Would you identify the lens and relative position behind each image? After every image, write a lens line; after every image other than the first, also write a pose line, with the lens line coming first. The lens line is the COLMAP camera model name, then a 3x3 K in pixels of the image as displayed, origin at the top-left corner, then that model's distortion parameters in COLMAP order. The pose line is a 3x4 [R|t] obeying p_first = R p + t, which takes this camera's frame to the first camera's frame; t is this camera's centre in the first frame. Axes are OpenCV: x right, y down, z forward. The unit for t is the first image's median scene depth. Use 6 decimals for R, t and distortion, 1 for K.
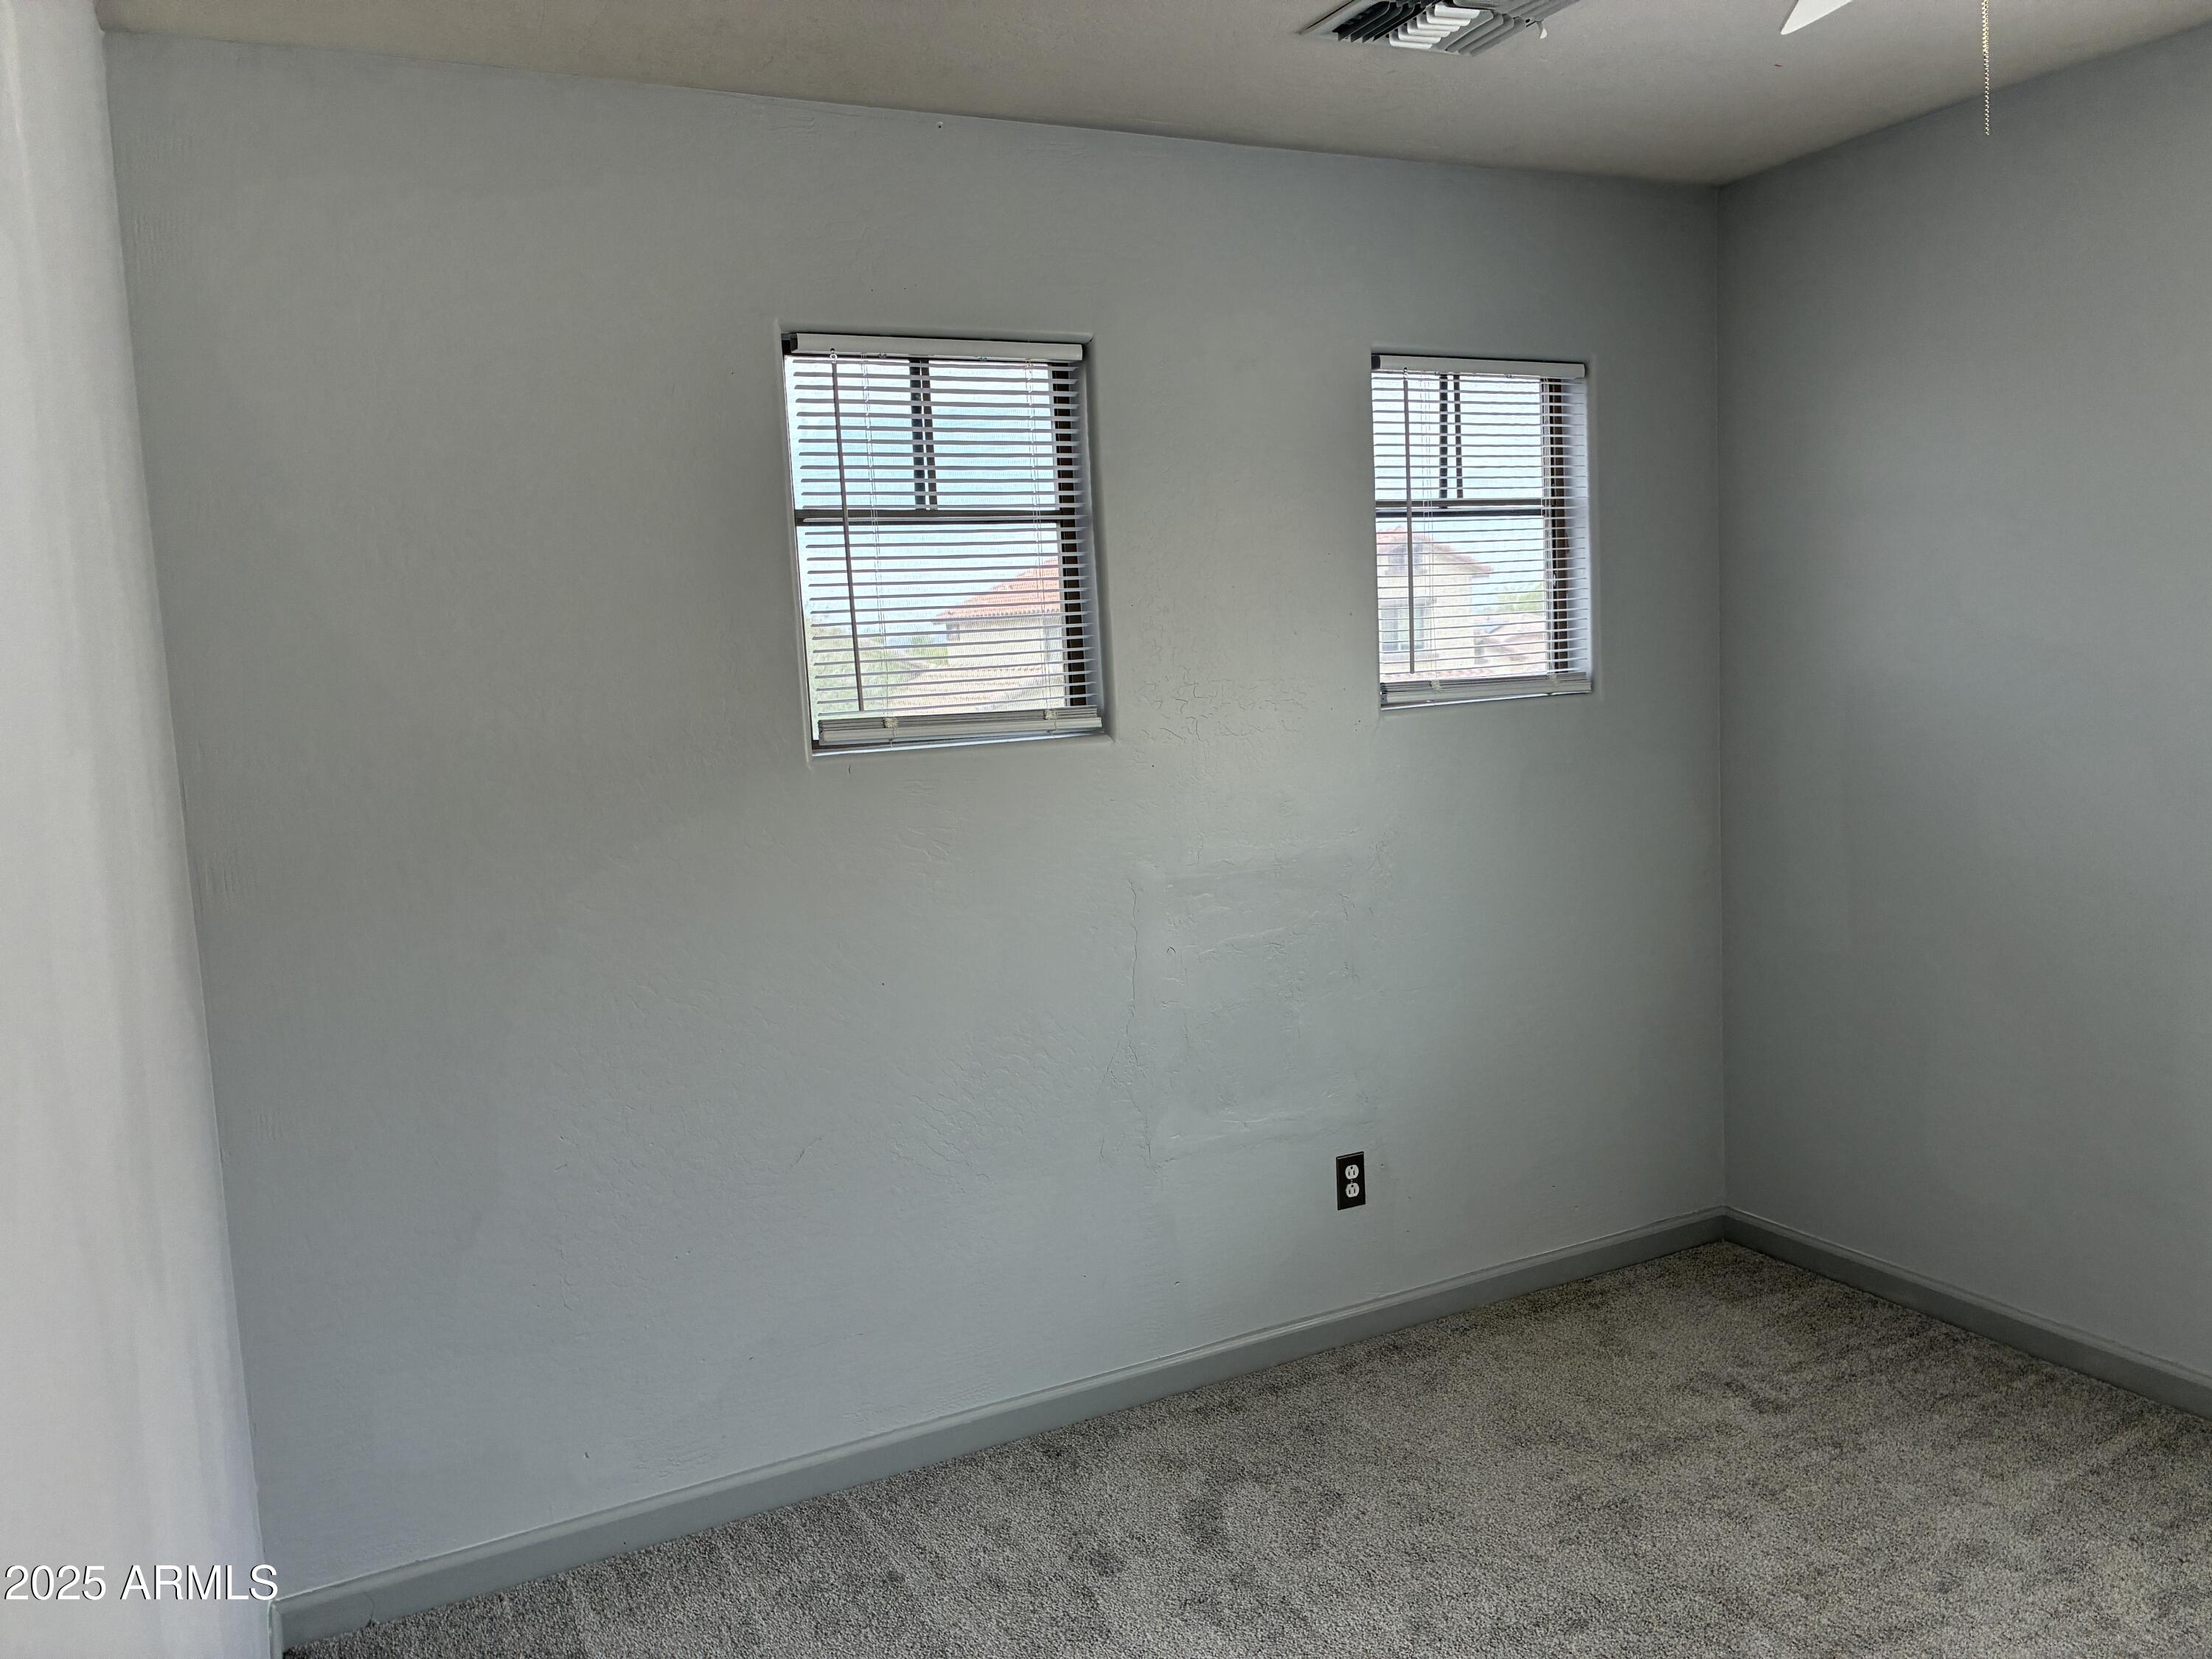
lens RADIAL K [[1694.7, 0, 1106.0], [0, 1694.7, 829.5], [0, 0, 1]] dist [0.026478, -0.052383]
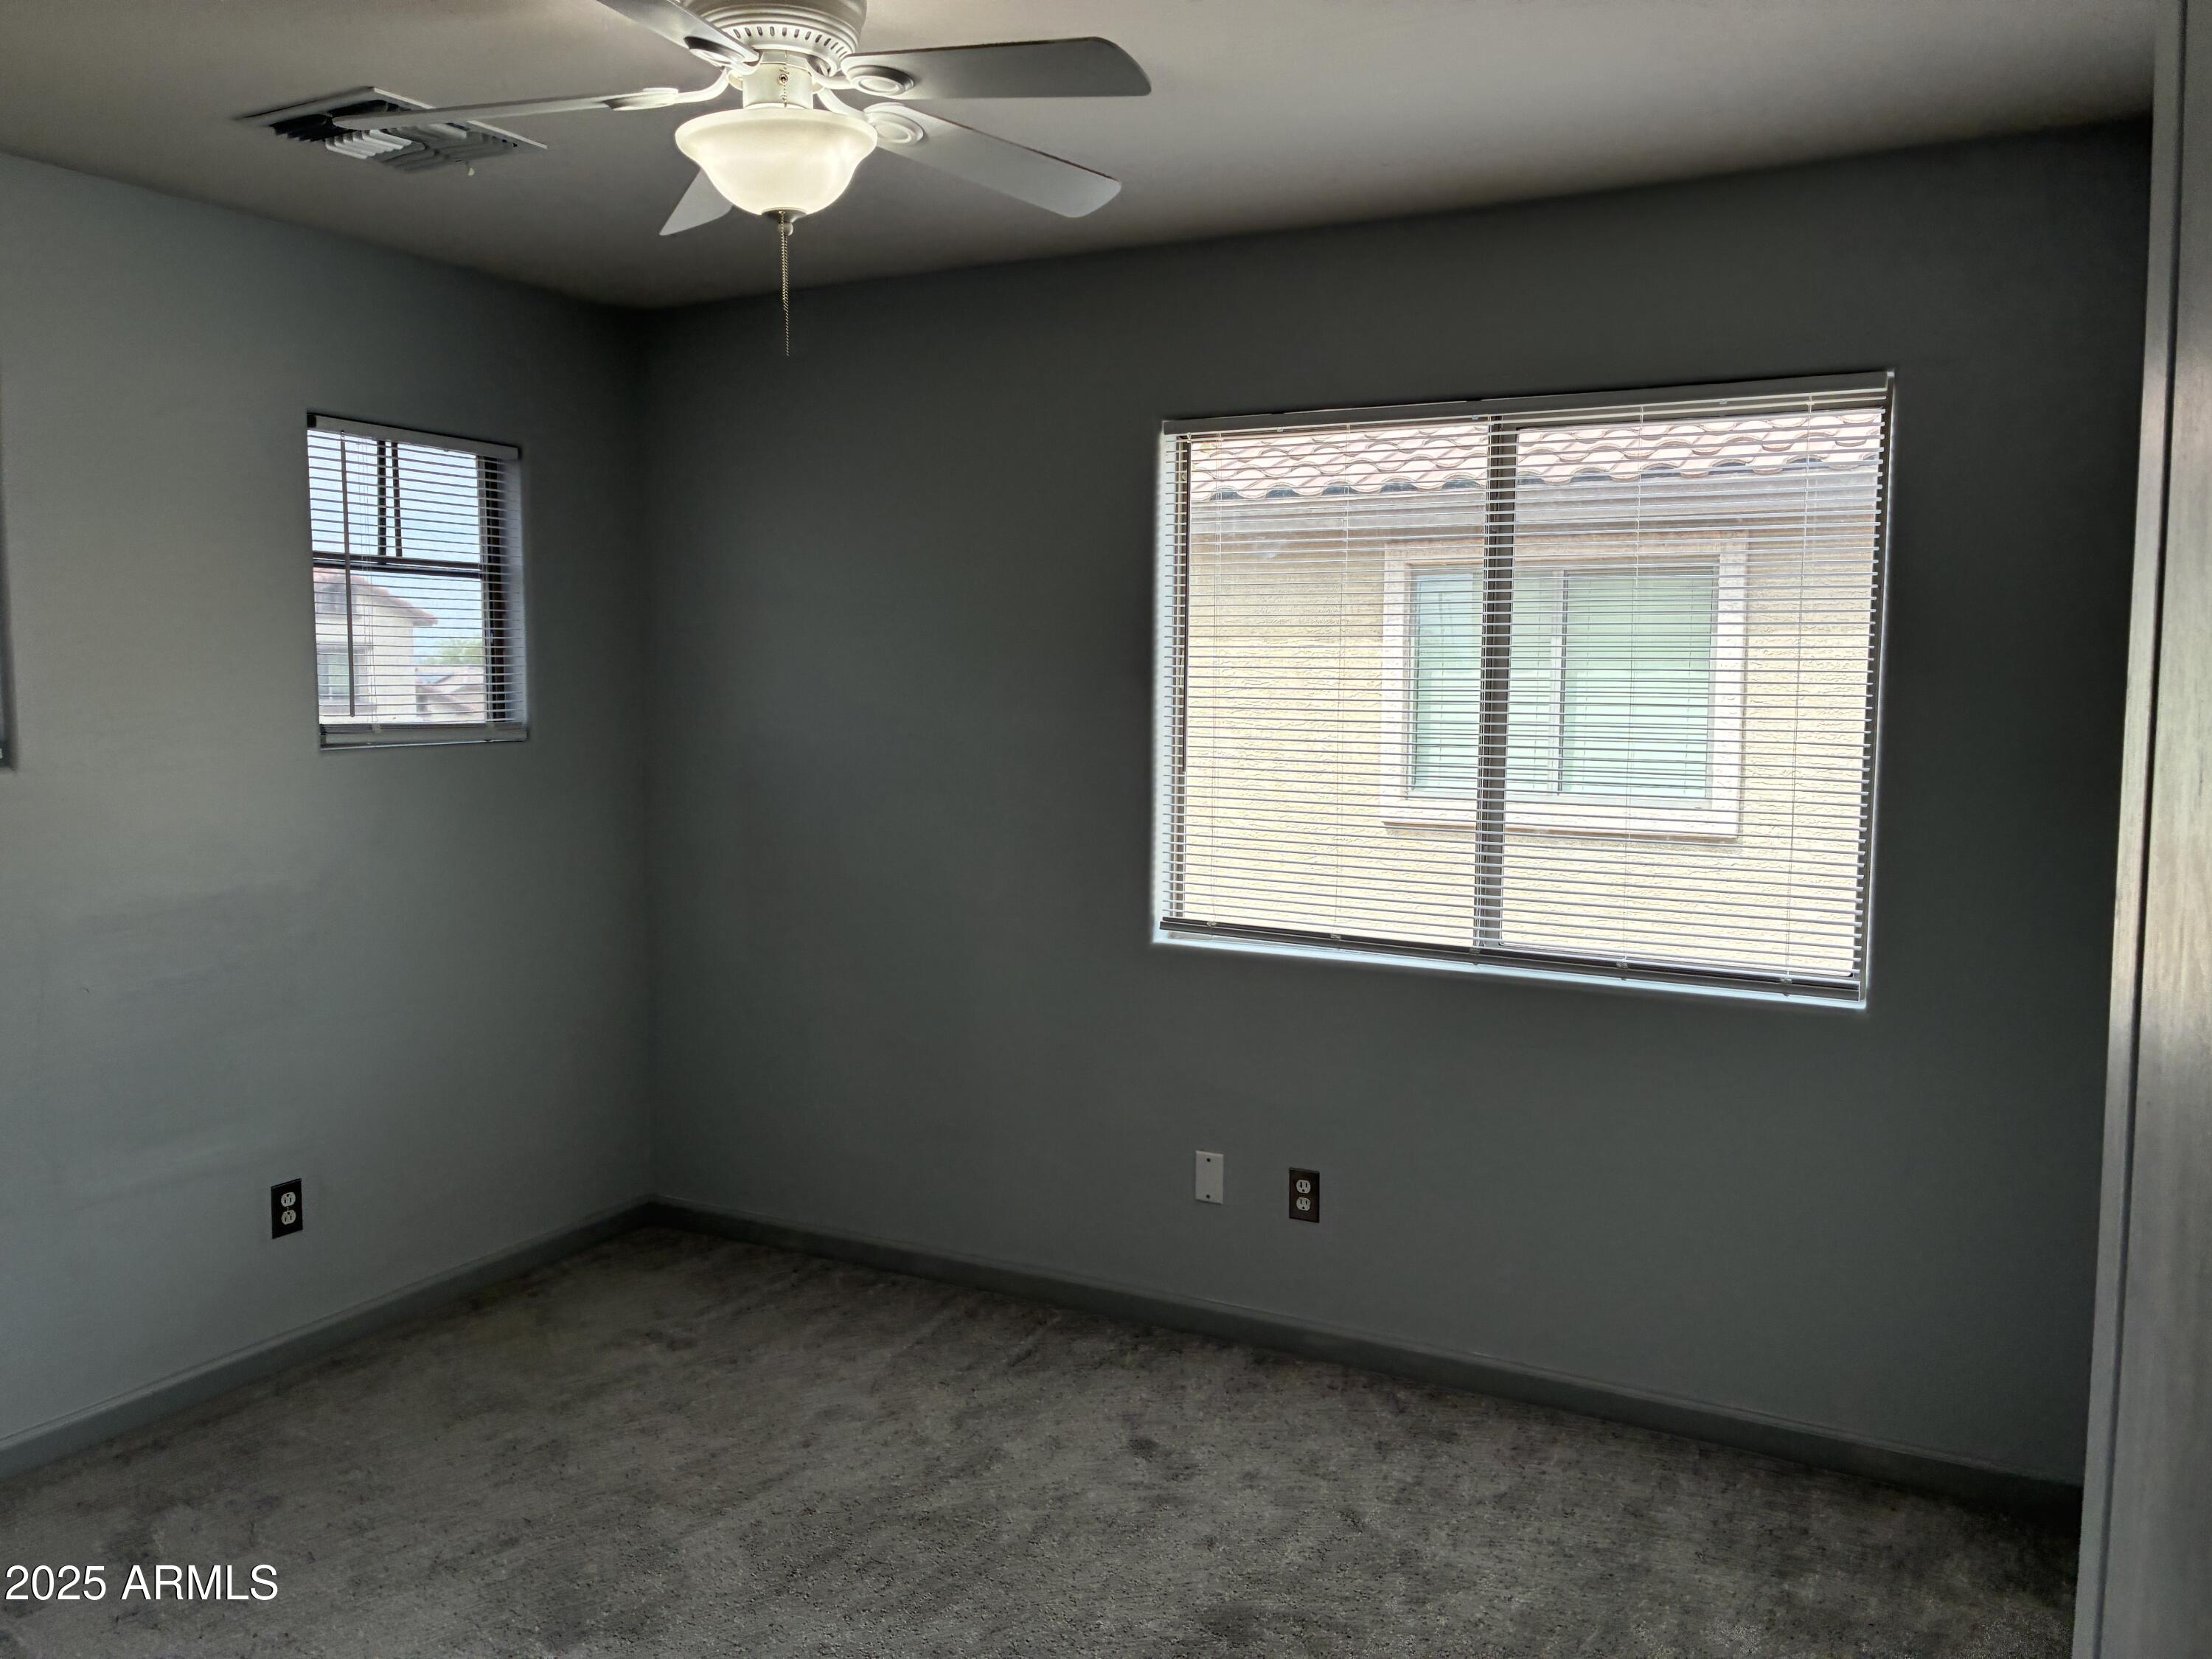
lens RADIAL K [[1666.7, 0, 1117.9], [0, 1666.7, 824.3], [0, 0, 1]] dist [0.048828, -0.036032]
pose [[0.820449, 0.002782, 0.571712, -0.027956], [0.017497, 0.999398, -0.029973, 0.015358], [-0.571451, 0.034595, 0.819906, -0.135415]]
